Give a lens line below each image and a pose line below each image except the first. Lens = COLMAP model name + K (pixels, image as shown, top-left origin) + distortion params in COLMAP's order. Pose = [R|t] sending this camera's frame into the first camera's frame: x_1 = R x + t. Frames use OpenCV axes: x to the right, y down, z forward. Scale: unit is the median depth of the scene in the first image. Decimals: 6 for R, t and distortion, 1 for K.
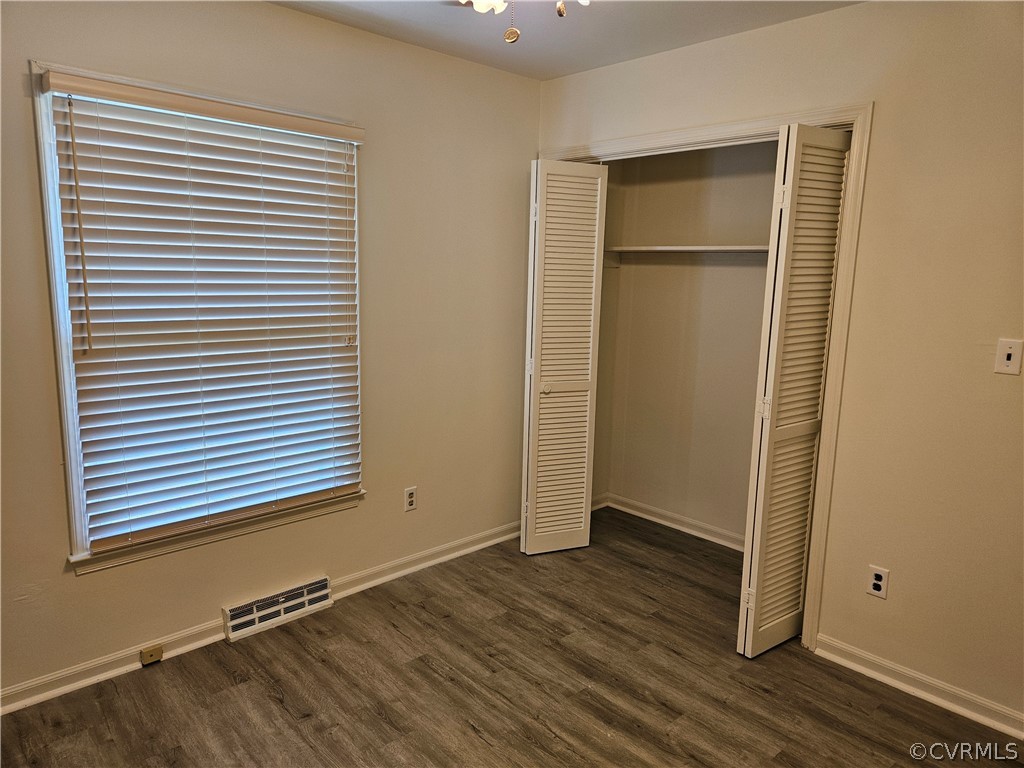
lens RADIAL K [[687.0, 0, 507.4], [0, 687.0, 392.6], [0, 0, 1]] dist [0.061810, -0.049342]
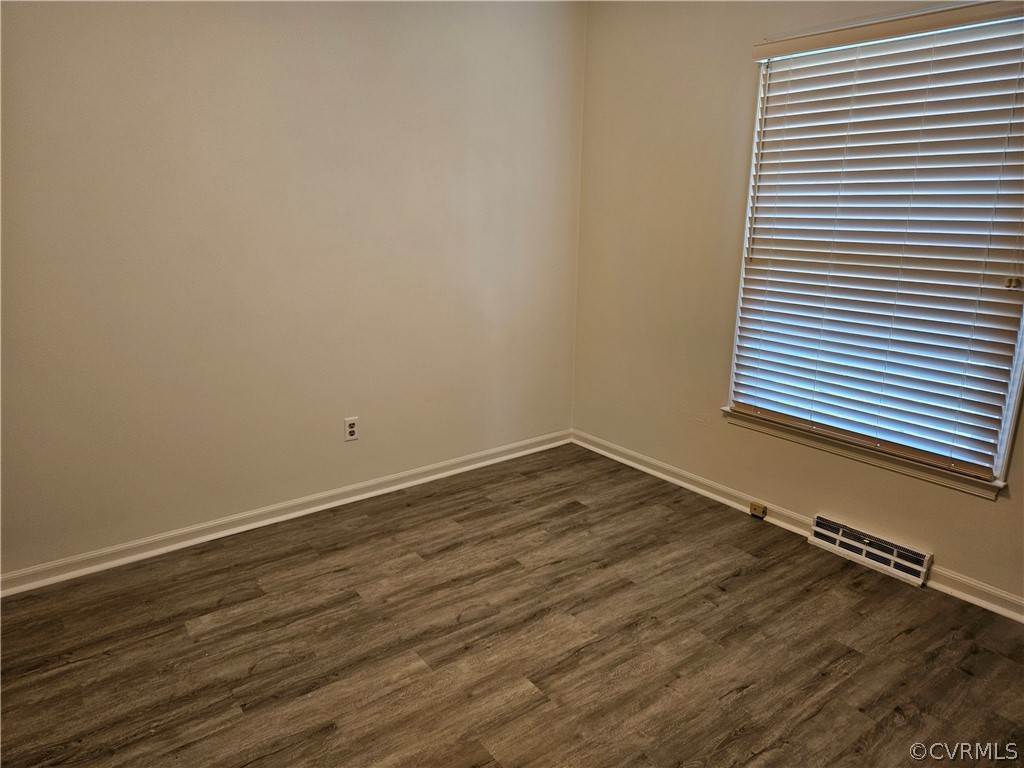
lens RADIAL K [[687.0, 0, 507.4], [0, 687.0, 392.6], [0, 0, 1]] dist [0.061810, -0.049342]
pose [[-0.088783, 0.249323, -0.964342, 0.689993], [-0.187030, 0.946772, 0.261999, -0.068146], [0.978334, 0.203622, -0.037426, 0.568808]]
